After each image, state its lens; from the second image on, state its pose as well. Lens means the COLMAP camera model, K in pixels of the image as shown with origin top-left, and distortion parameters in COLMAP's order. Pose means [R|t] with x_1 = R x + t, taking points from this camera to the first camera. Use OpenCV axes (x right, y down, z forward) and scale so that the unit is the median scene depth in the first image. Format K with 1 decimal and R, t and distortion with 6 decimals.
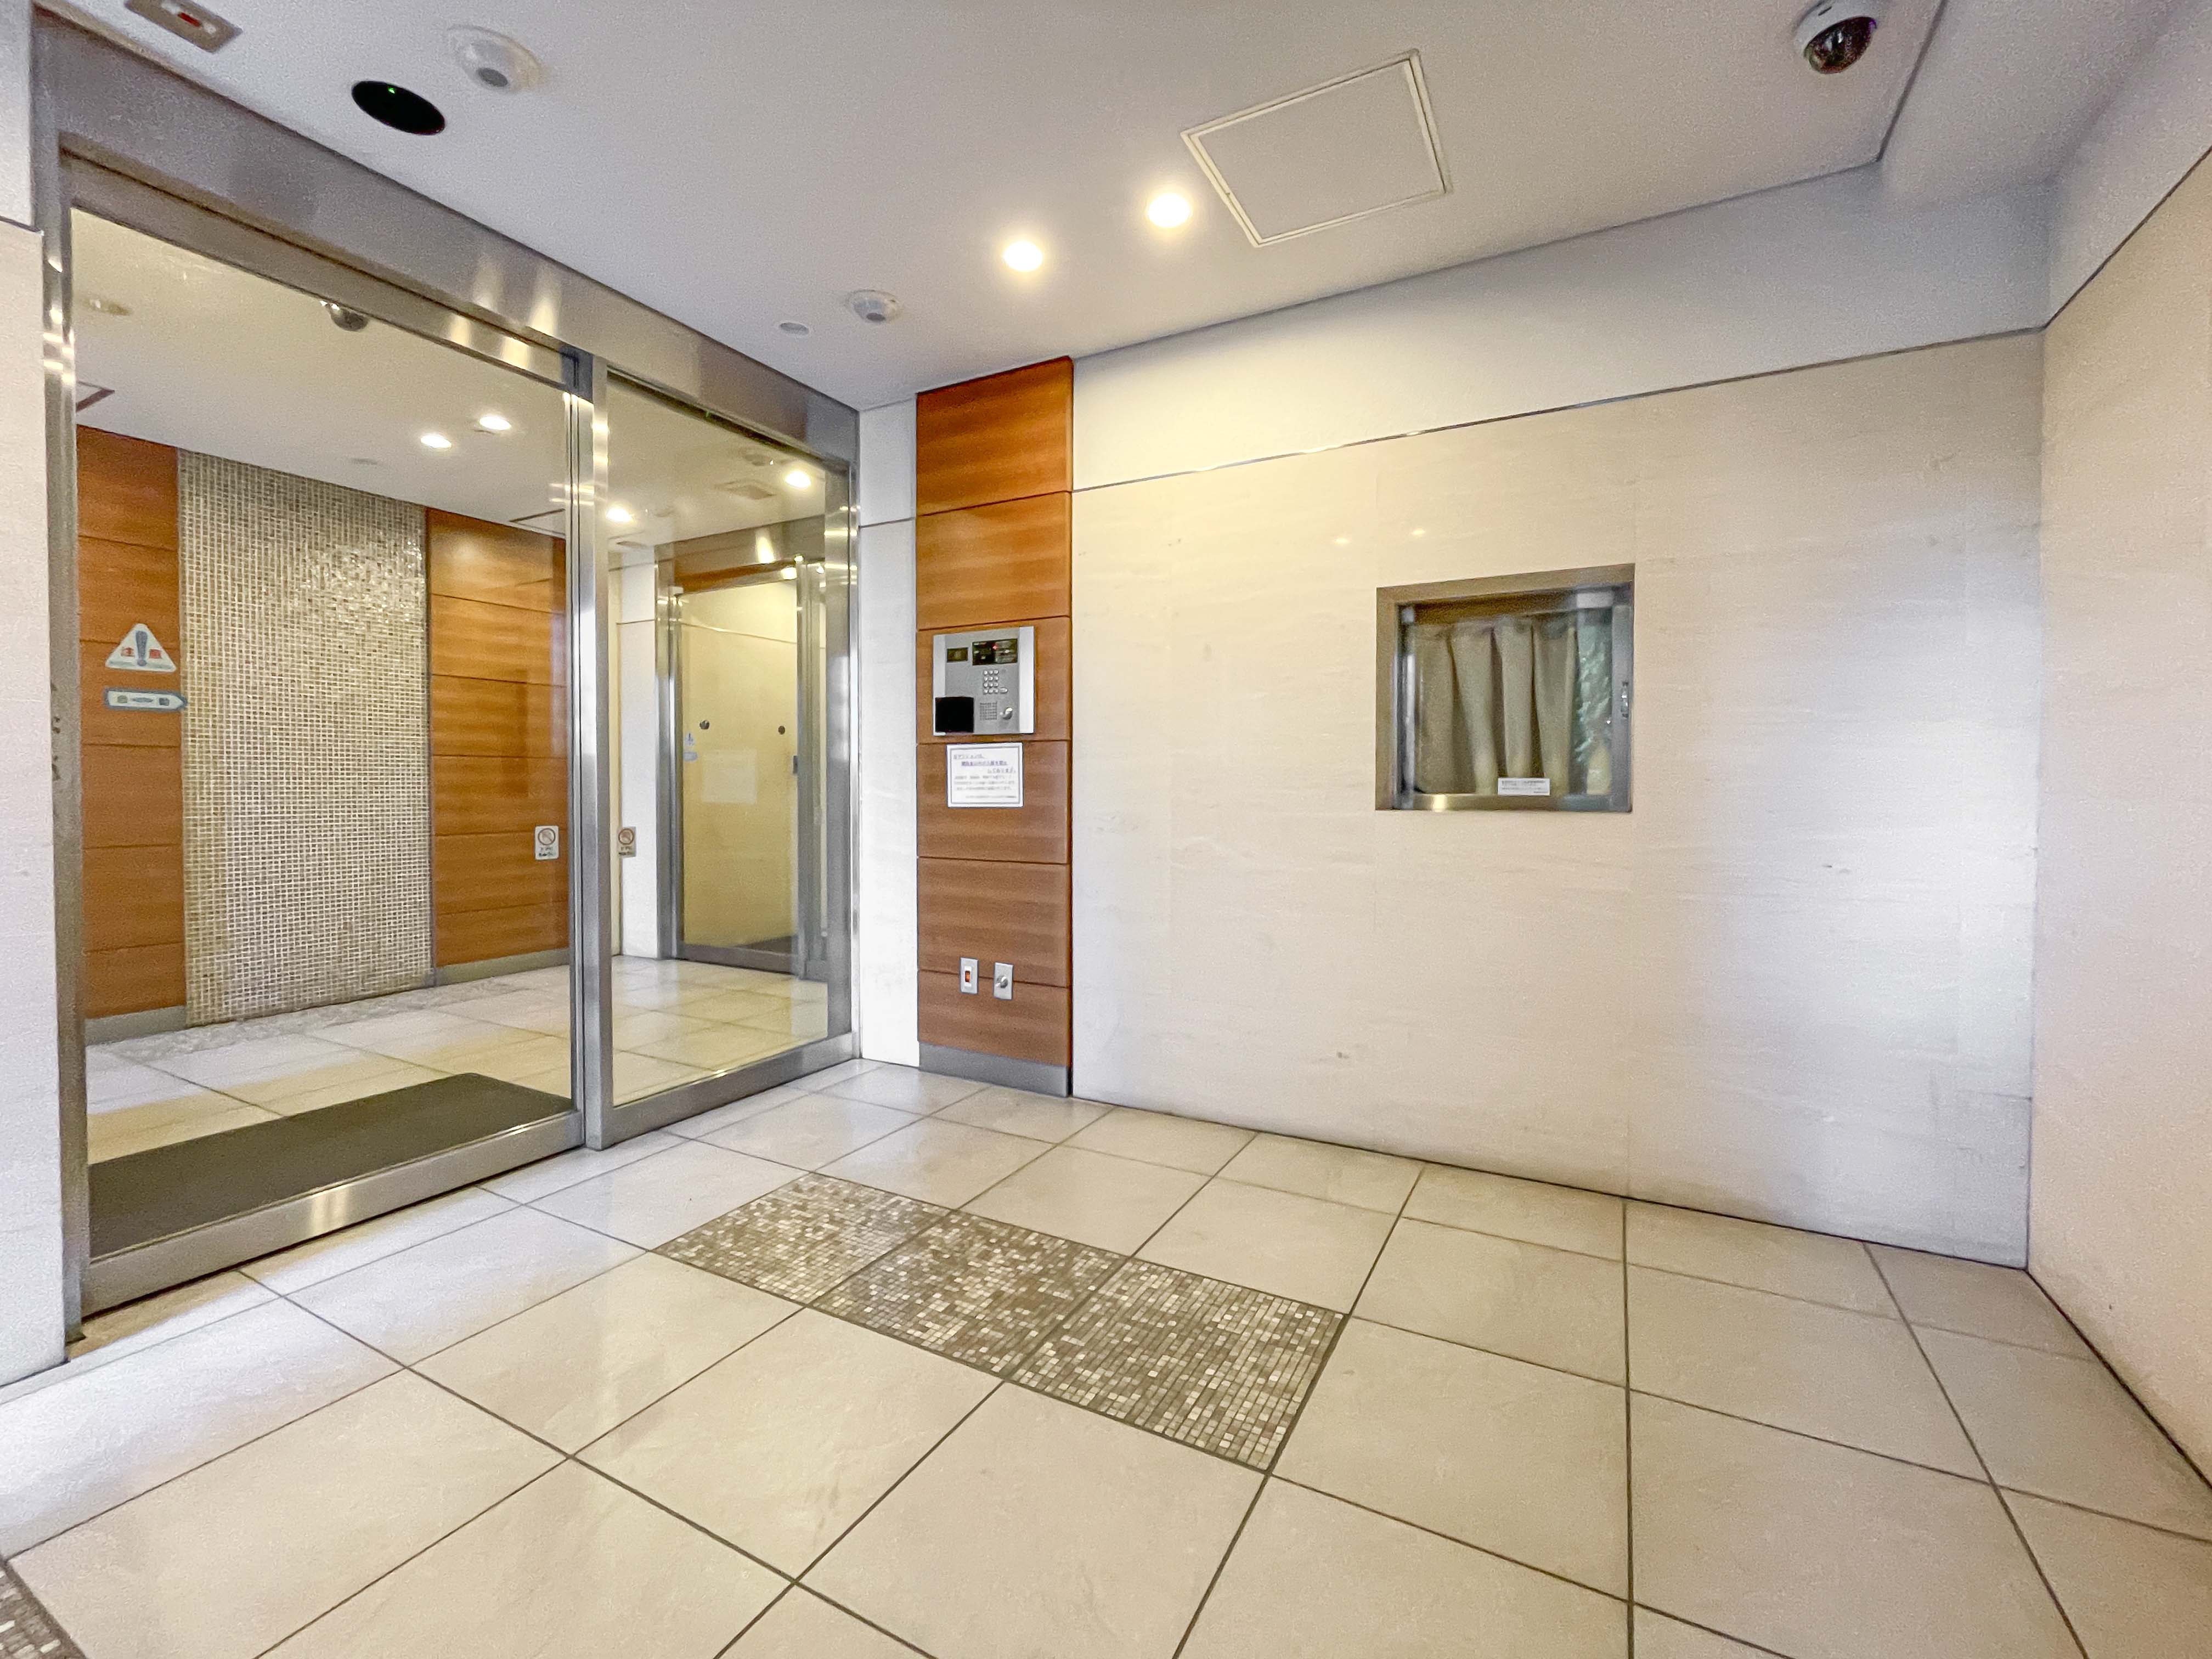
lens RADIAL K [[938.0, 0, 1106.8], [0, 938.0, 815.7], [0, 0, 1]] dist [0.000826, 0.000122]
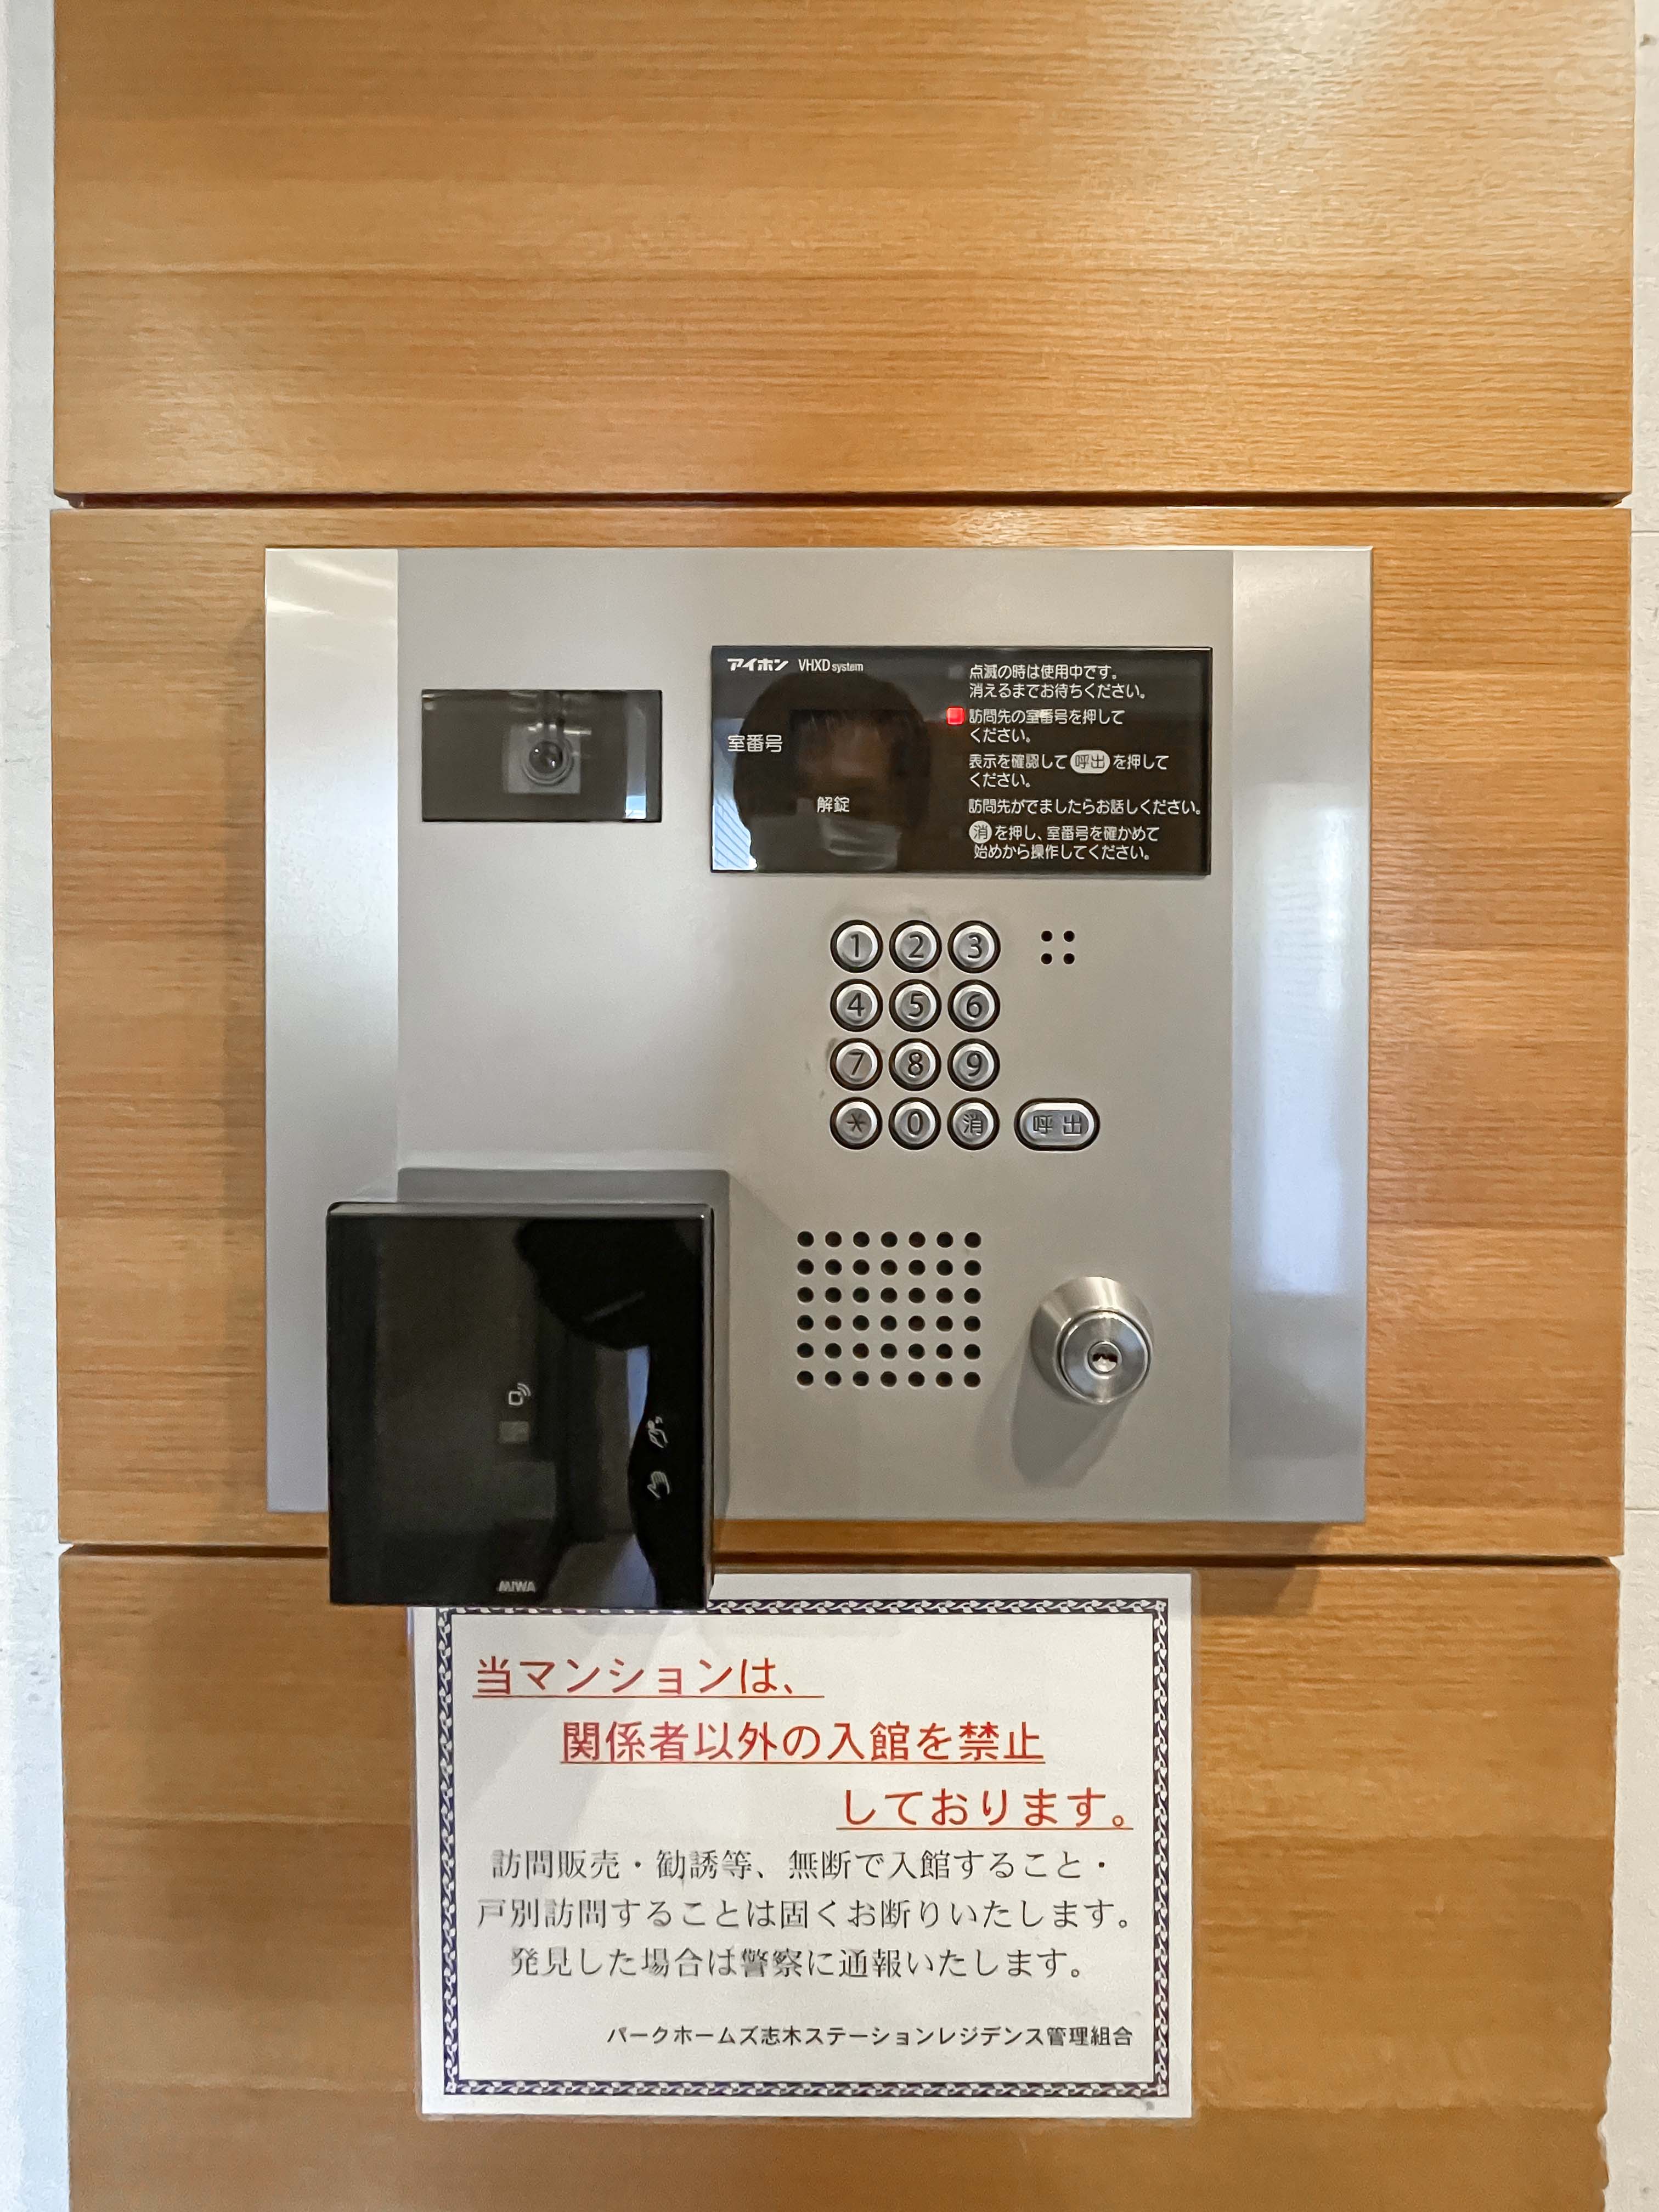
lens RADIAL K [[938.0, 0, 829.8], [0, 938.0, 1101.1], [0, 0, 1]] dist [0.000826, 0.000122]
pose [[0.907957, -0.007714, 0.418992, -0.174763], [0.011306, 0.999918, -0.006092, -0.132867], [-0.418910, 0.010269, 0.907970, 0.898467]]
